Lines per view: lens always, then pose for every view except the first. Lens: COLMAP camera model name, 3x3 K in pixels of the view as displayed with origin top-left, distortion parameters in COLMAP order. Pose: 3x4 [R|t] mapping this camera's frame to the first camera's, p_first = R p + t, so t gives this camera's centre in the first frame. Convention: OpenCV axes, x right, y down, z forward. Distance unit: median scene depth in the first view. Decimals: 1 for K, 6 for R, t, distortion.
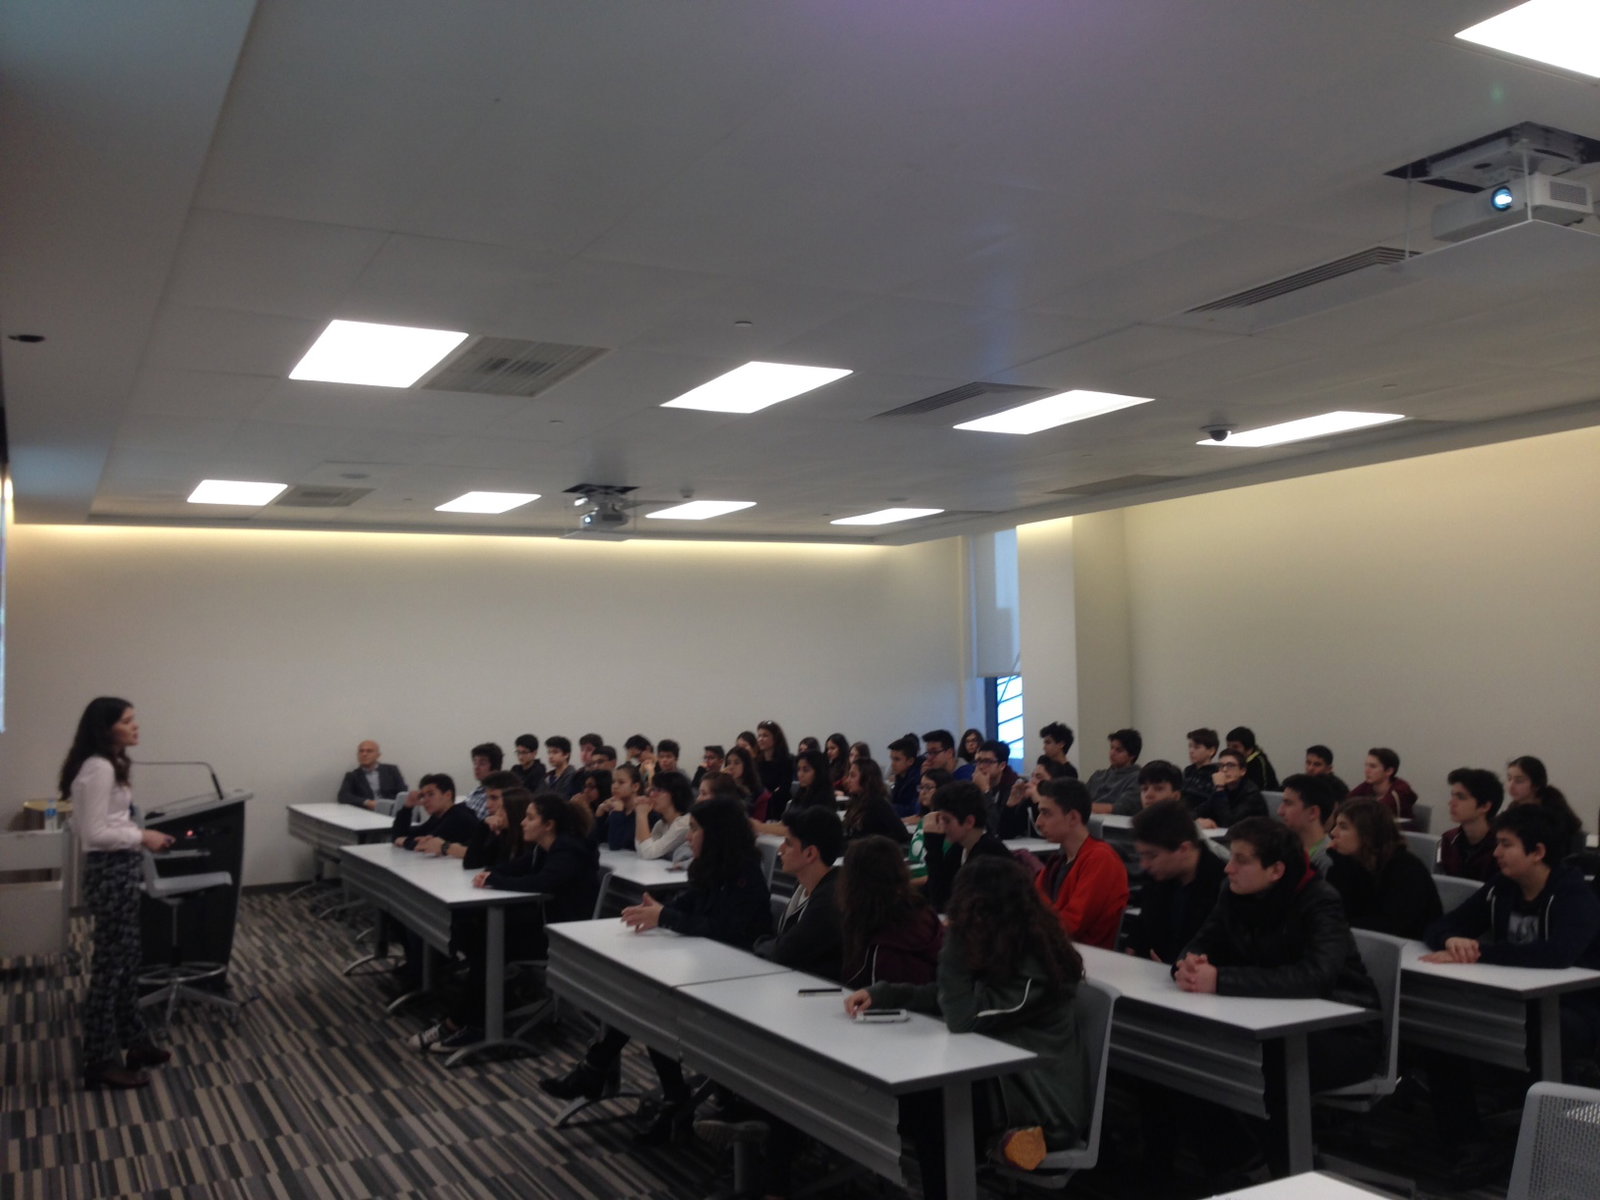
lens RADIAL K [[1518.5, 0, 800.0], [0, 1518.5, 600.0], [0, 0, 1]] dist [-0.008790, -0.000732]
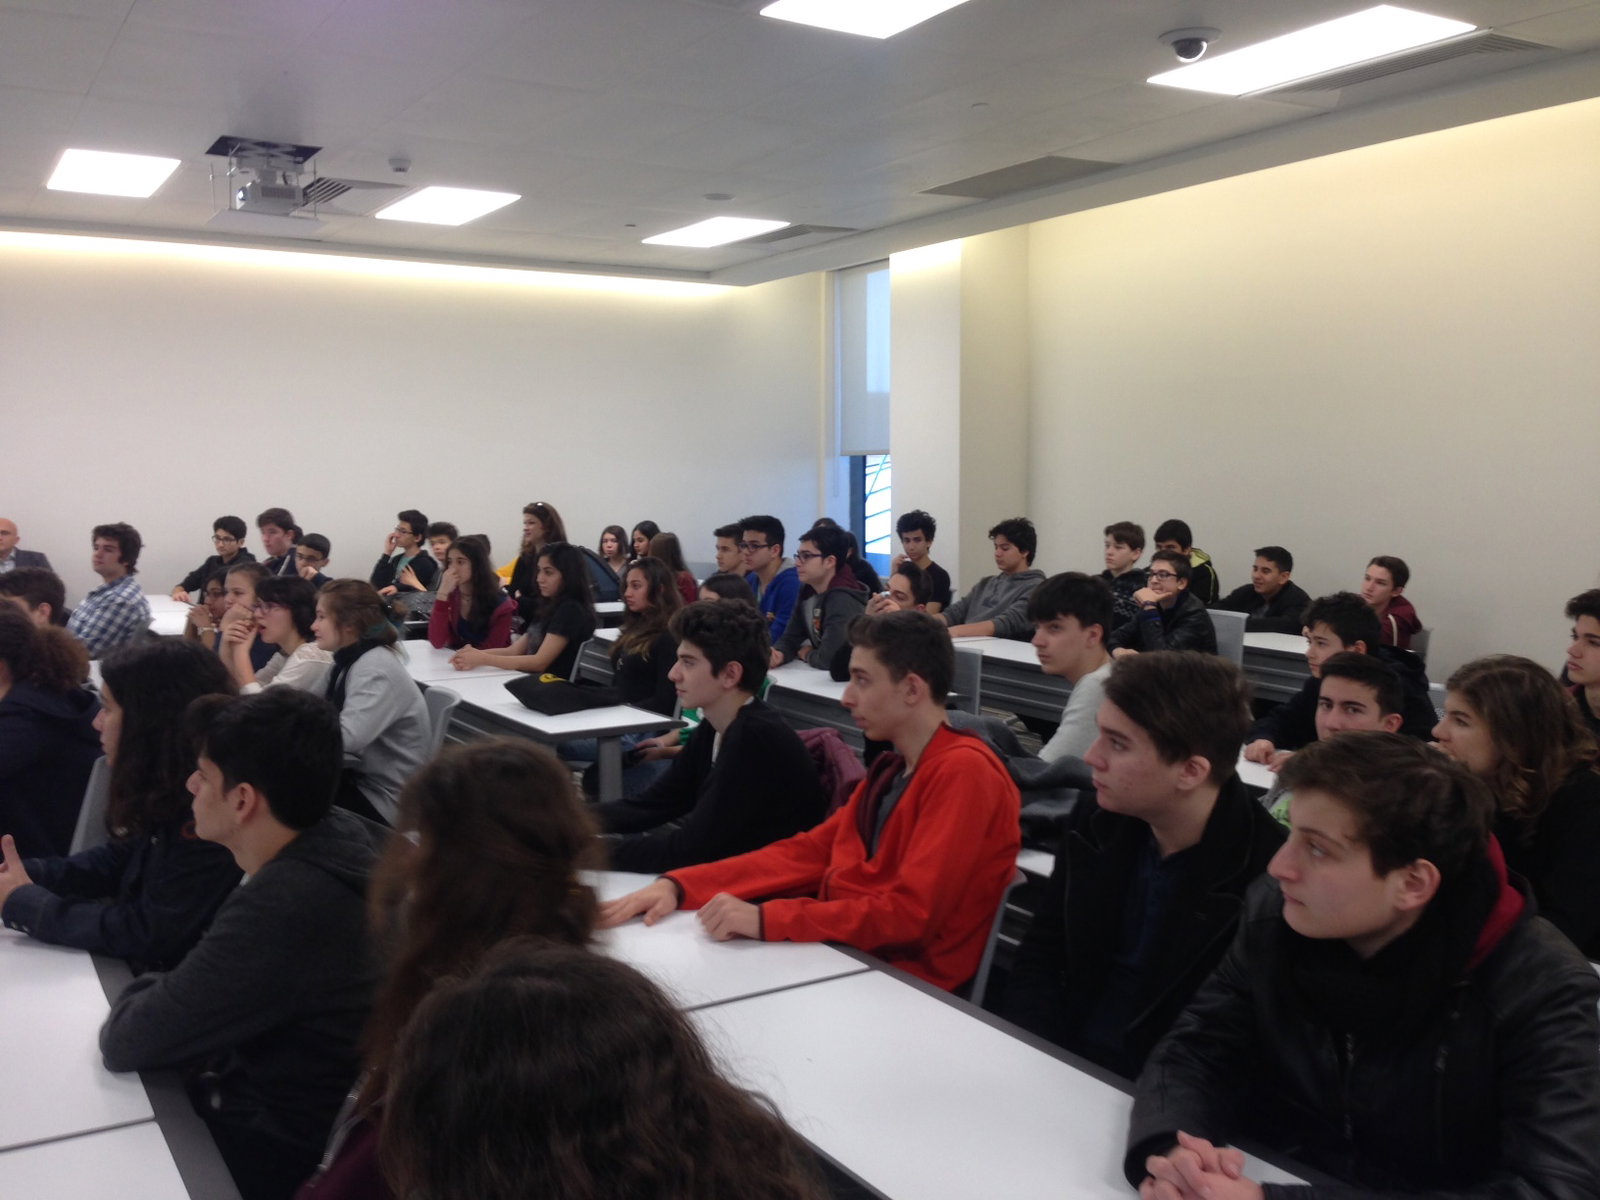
lens RADIAL K [[1518.5, 0, 800.0], [0, 1518.5, 600.0], [0, 0, 1]] dist [-0.008790, -0.000732]
pose [[0.997457, 0.013587, 0.069961, 0.059843], [-0.022965, 0.990574, 0.135042, 0.027443], [-0.067466, -0.136306, 0.988367, 0.287045]]
